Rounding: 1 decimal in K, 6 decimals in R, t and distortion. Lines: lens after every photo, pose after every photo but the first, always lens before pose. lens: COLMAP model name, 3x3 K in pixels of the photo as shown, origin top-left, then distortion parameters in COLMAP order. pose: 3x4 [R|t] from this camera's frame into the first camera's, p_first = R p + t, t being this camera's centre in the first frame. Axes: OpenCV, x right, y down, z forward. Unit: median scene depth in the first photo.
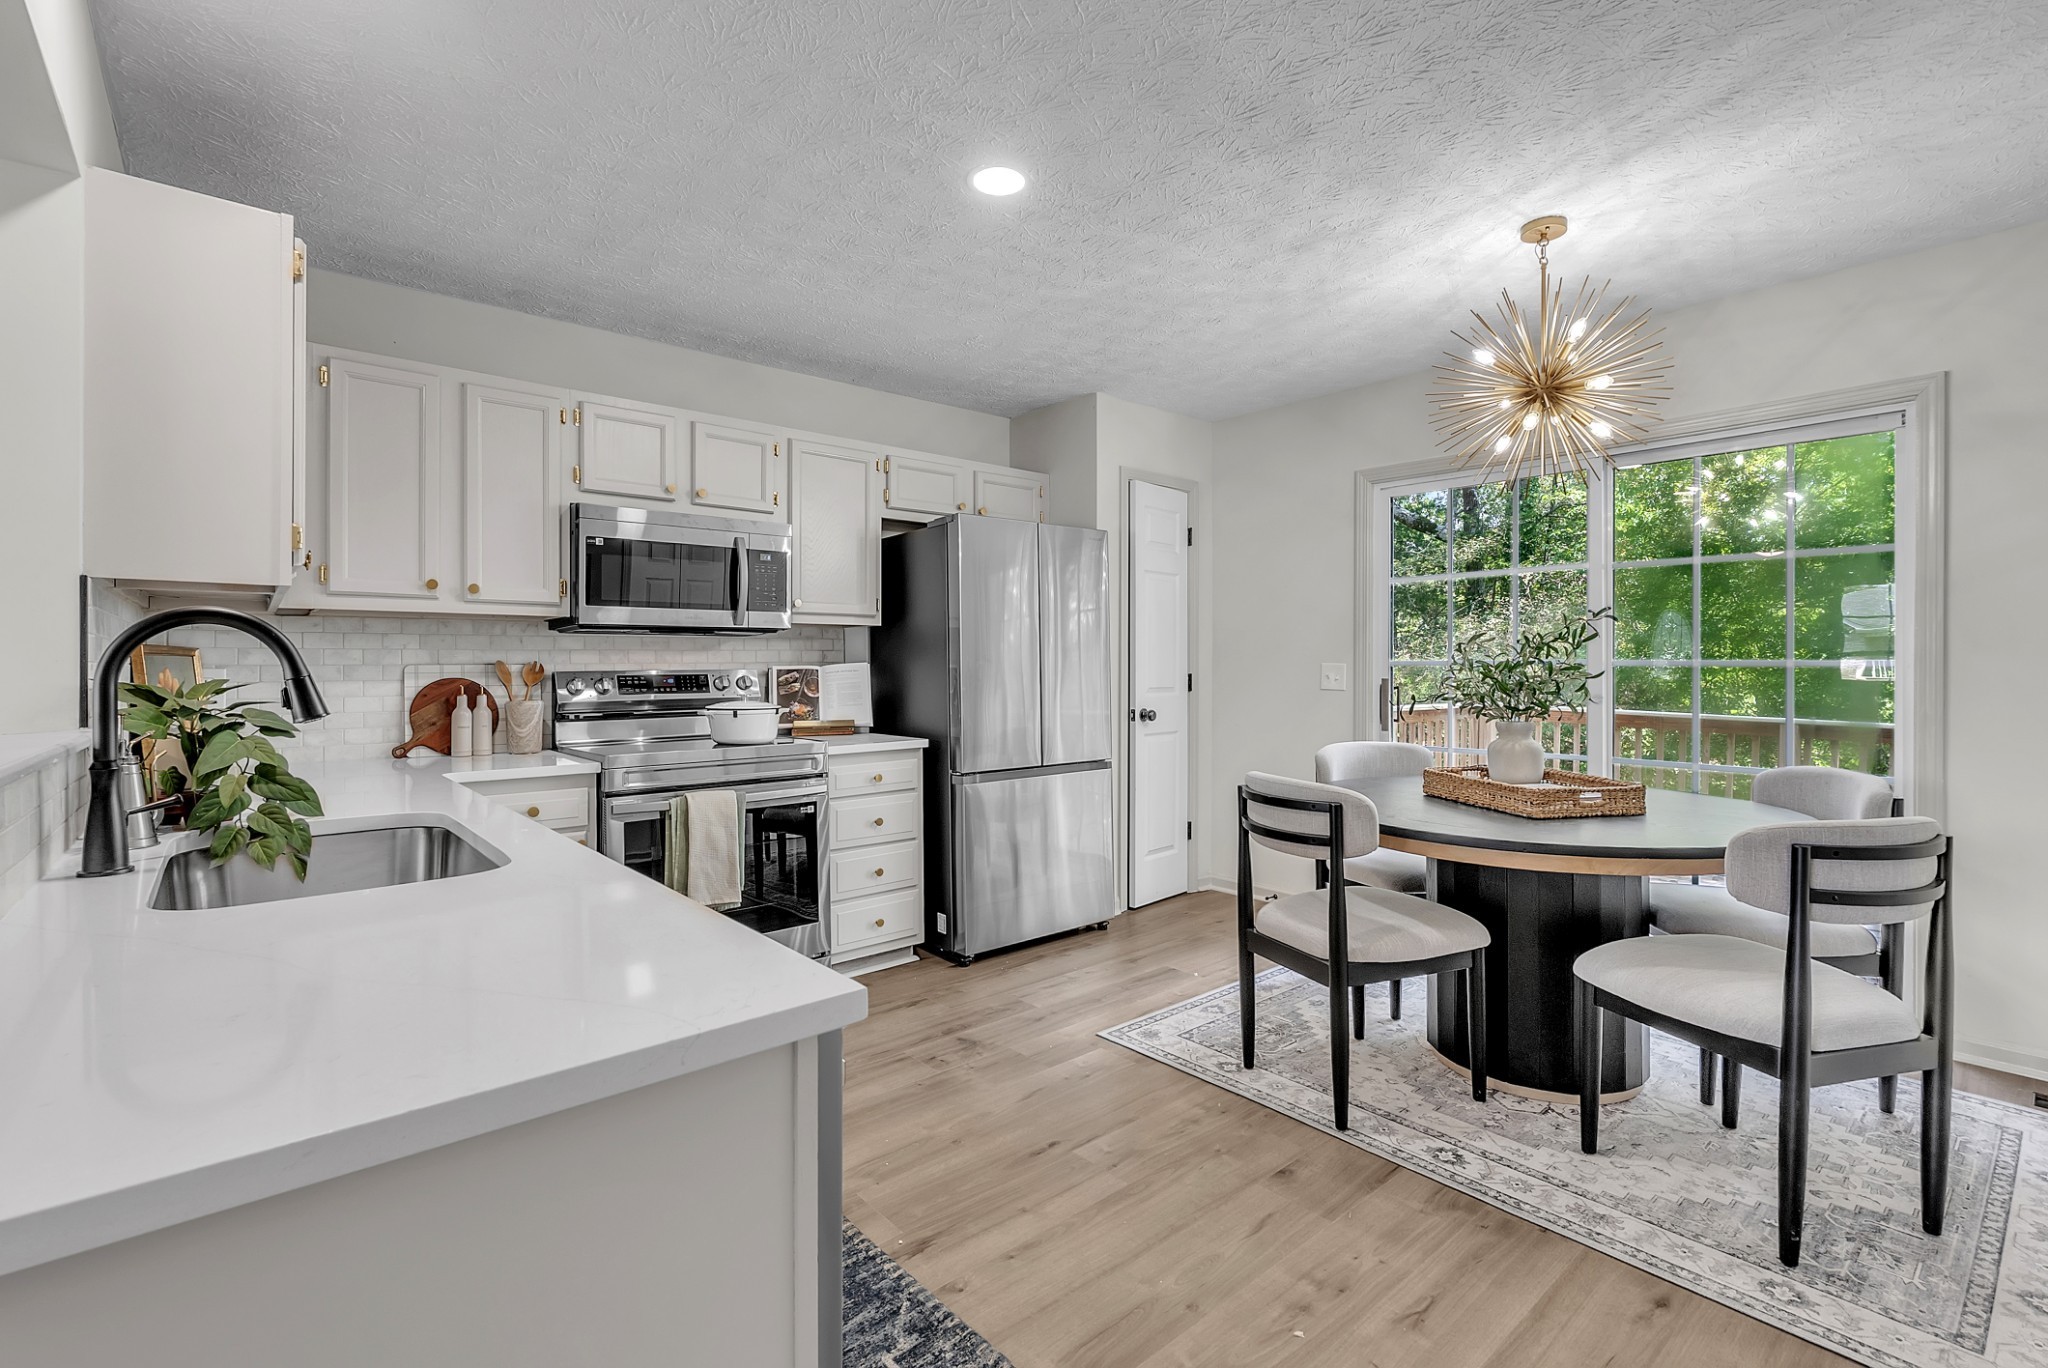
lens RADIAL K [[935.4, 0, 990.8], [0, 935.4, 679.0], [0, 0, 1]] dist [-0.004923, -0.000188]
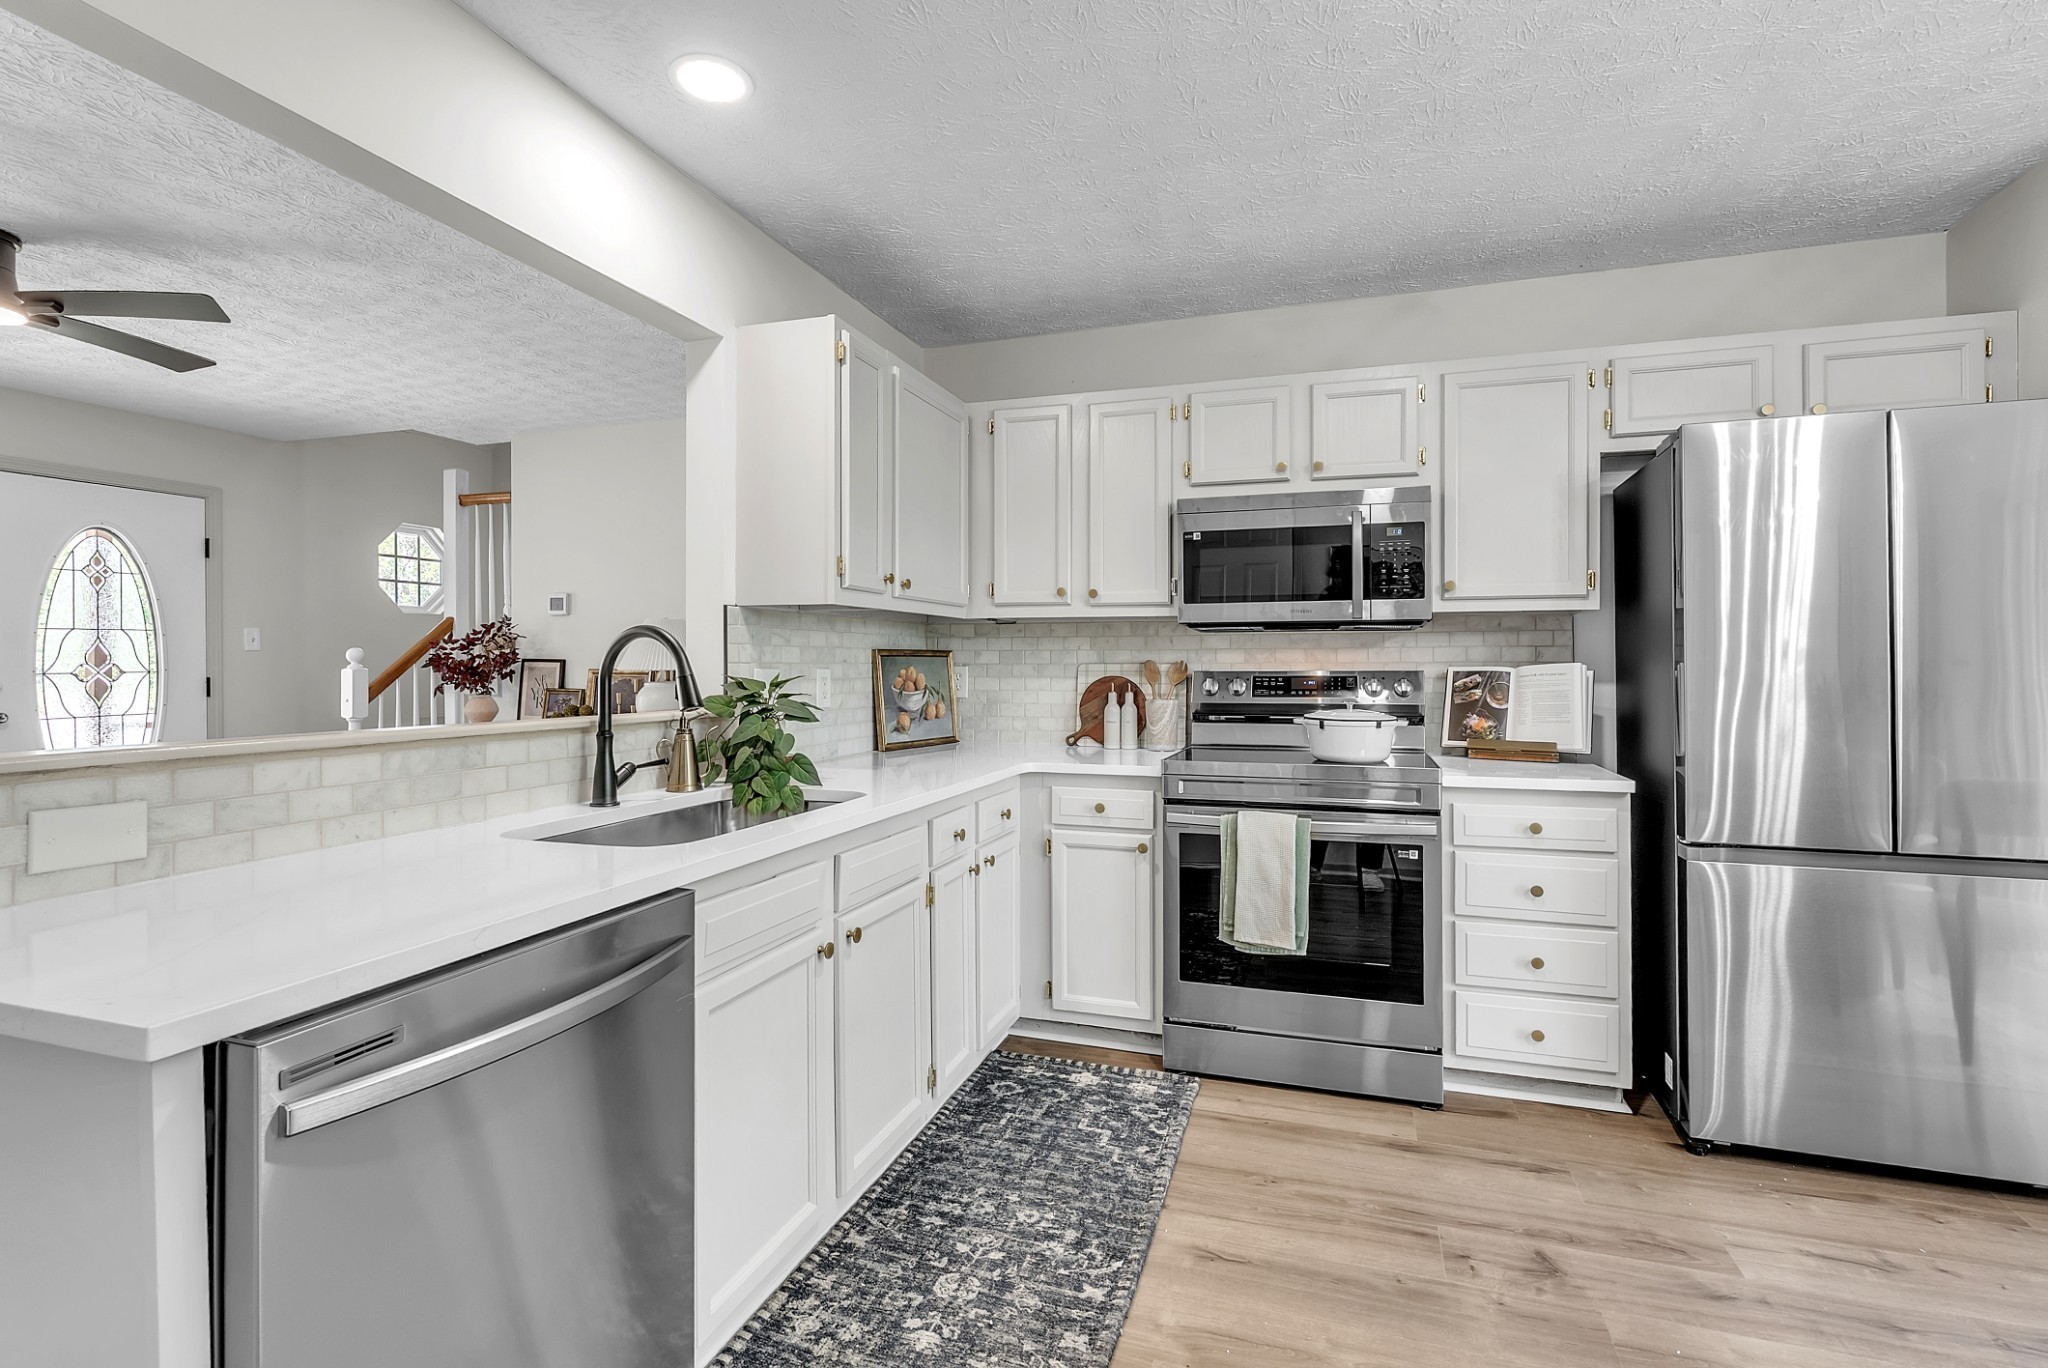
lens RADIAL K [[935.4, 0, 1031.4], [0, 935.4, 671.6], [0, 0, 1]] dist [-0.004923, -0.000188]
pose [[0.529577, 0.012776, -0.848166, 0.286811], [-0.014242, 0.999880, 0.006168, -0.011153], [0.848142, 0.008813, 0.529695, 0.325959]]
